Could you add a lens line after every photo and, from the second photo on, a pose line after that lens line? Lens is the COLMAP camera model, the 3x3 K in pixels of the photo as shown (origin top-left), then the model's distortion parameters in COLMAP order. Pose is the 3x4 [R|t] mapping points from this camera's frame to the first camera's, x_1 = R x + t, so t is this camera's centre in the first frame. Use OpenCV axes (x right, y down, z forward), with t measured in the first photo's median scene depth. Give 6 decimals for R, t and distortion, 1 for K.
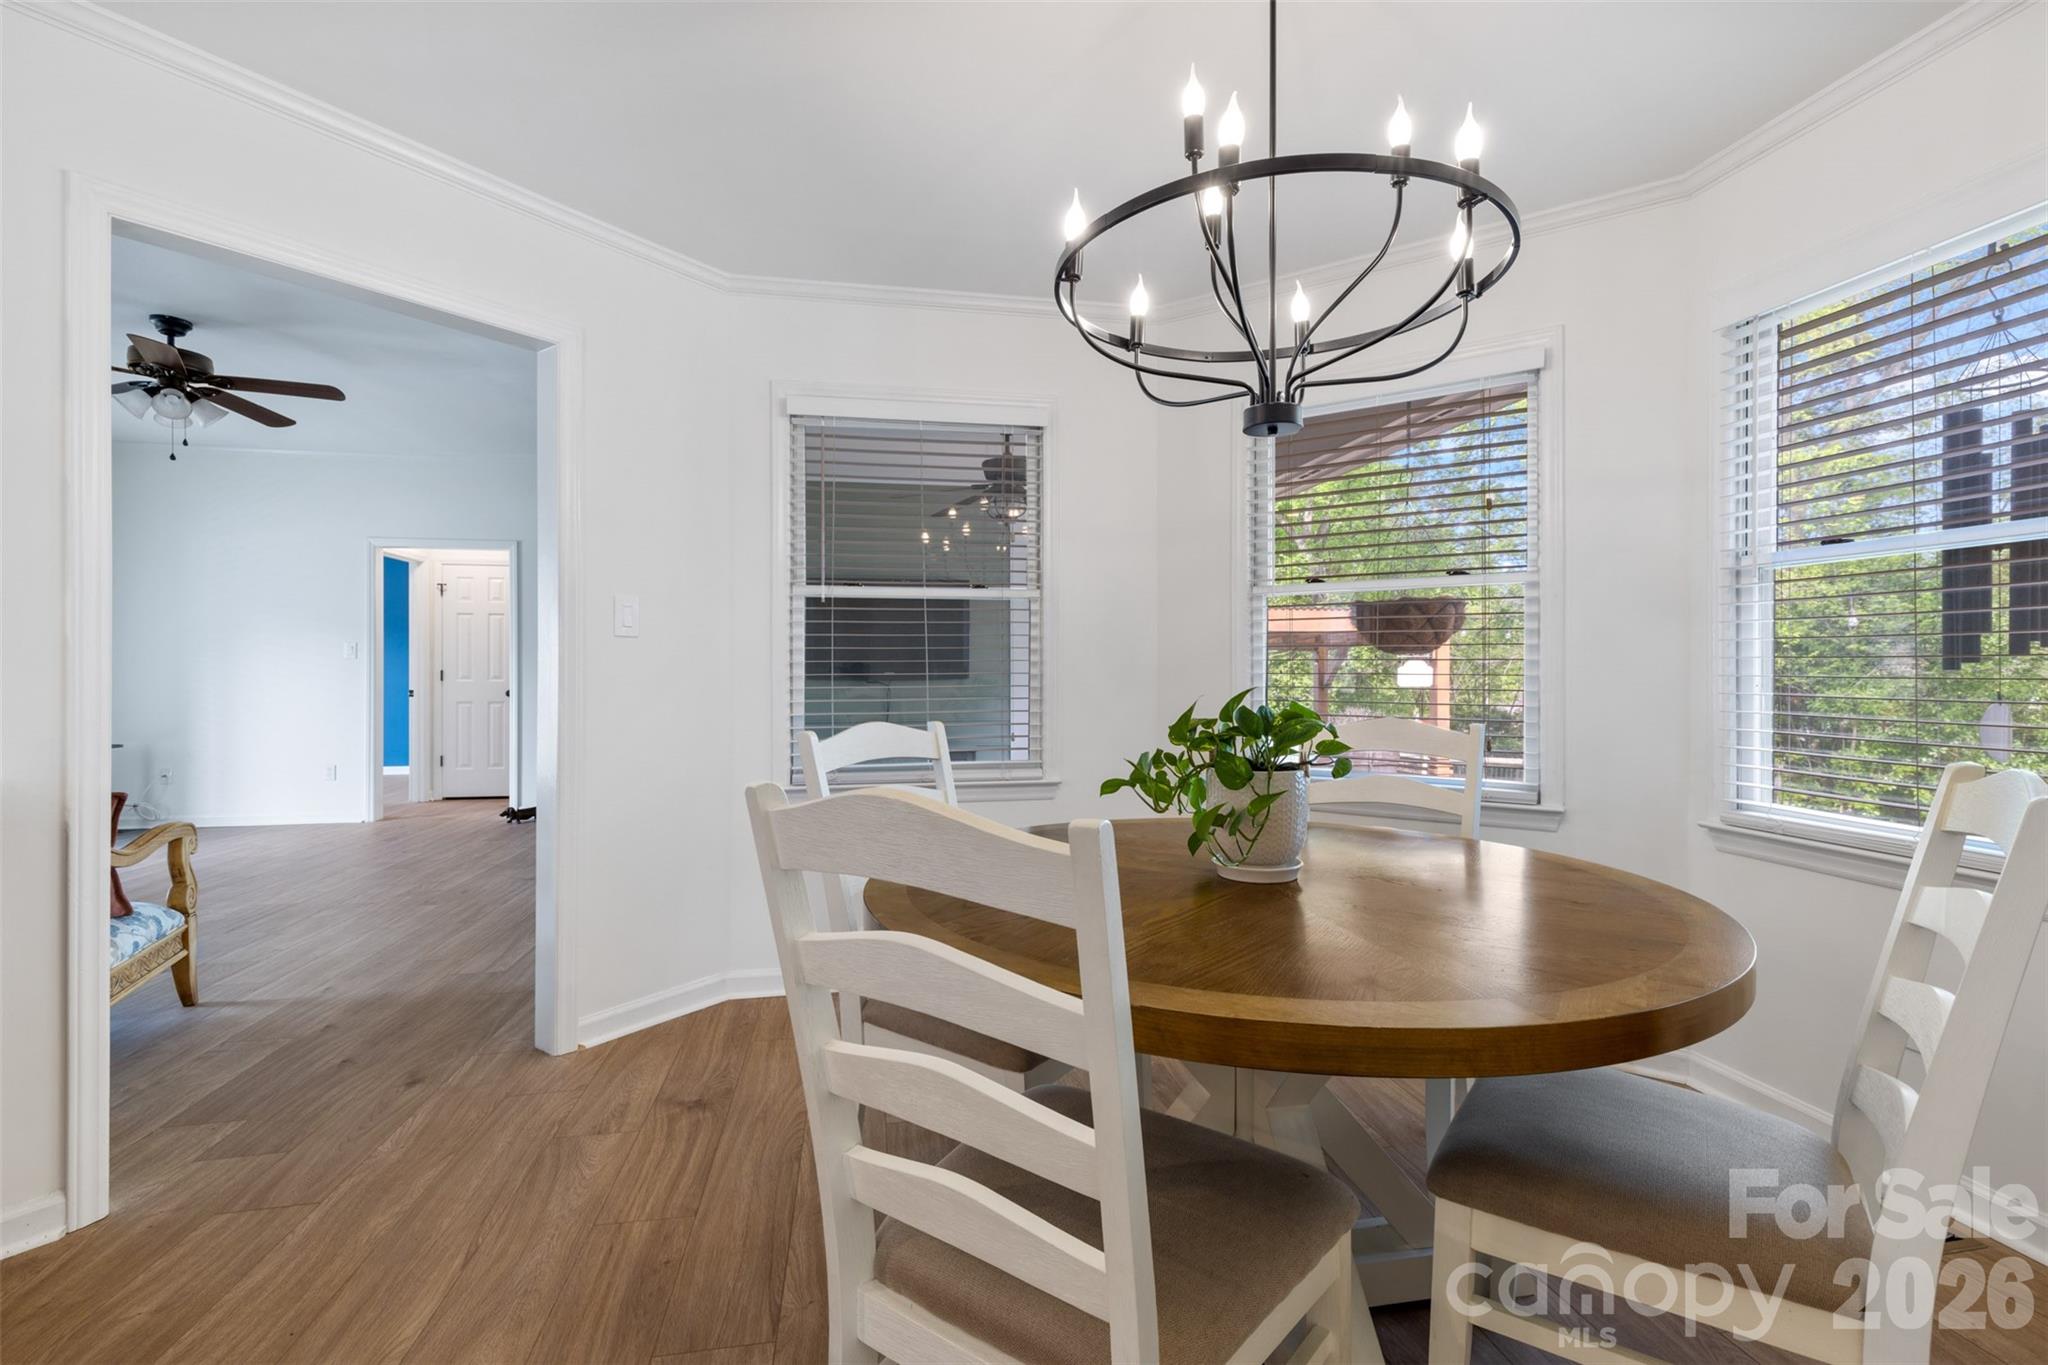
lens RADIAL K [[914.9, 0, 1041.4], [0, 914.9, 677.8], [0, 0, 1]] dist [0.001442, 0.000169]
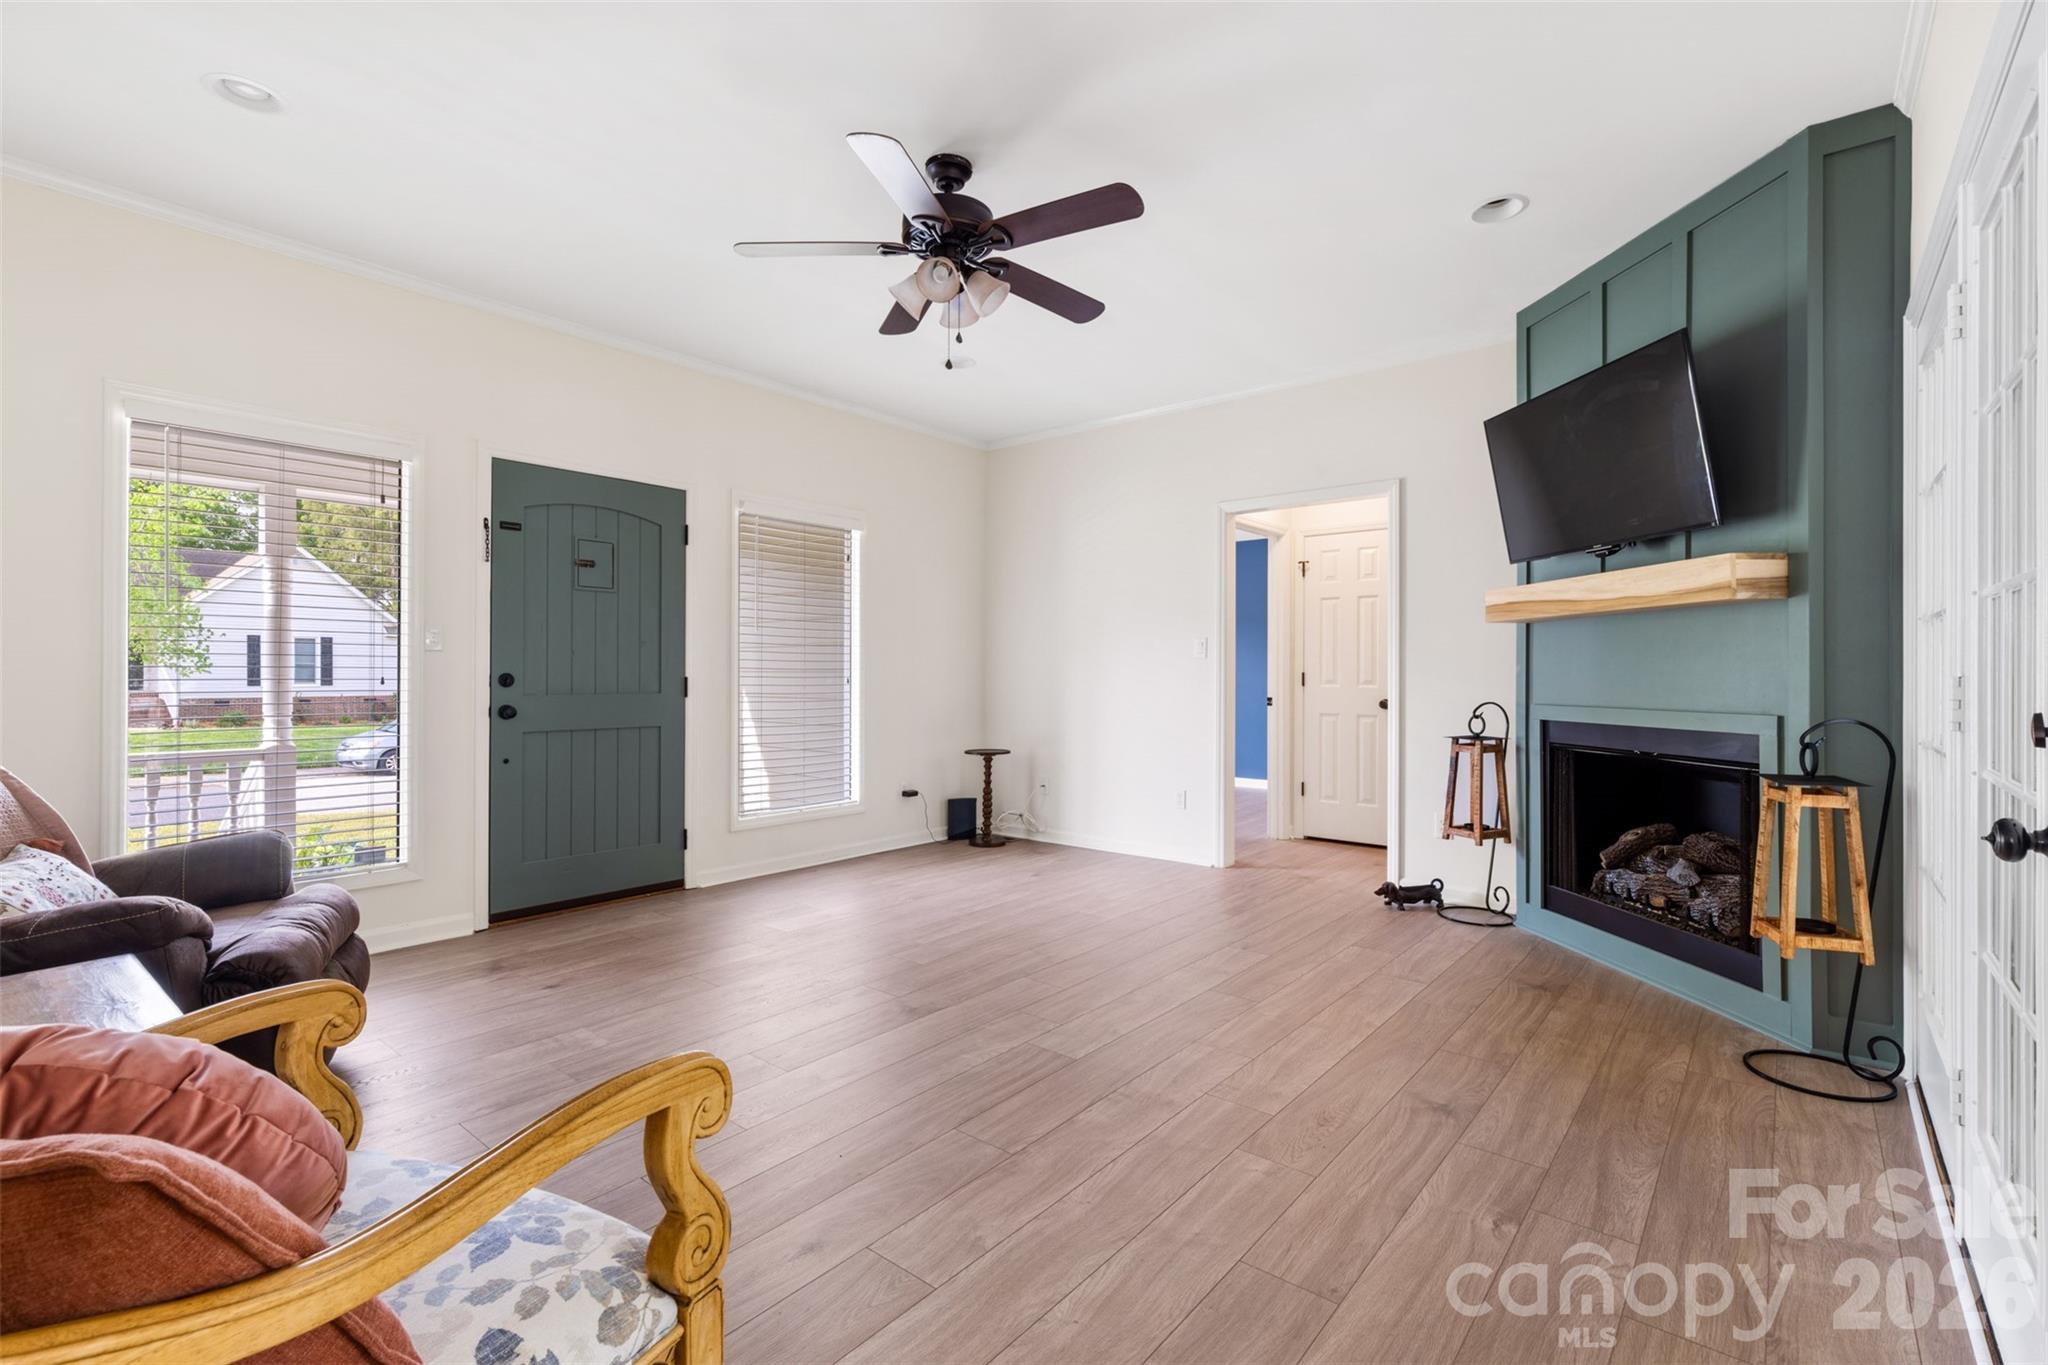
lens RADIAL K [[914.9, 0, 1041.4], [0, 914.9, 677.8], [0, 0, 1]] dist [0.001442, 0.000169]
pose [[0.644178, 0.002144, -0.764873, -0.247447], [-0.002594, 0.999996, 0.000619, -0.004220], [0.764871, 0.001585, 0.644181, 0.400383]]
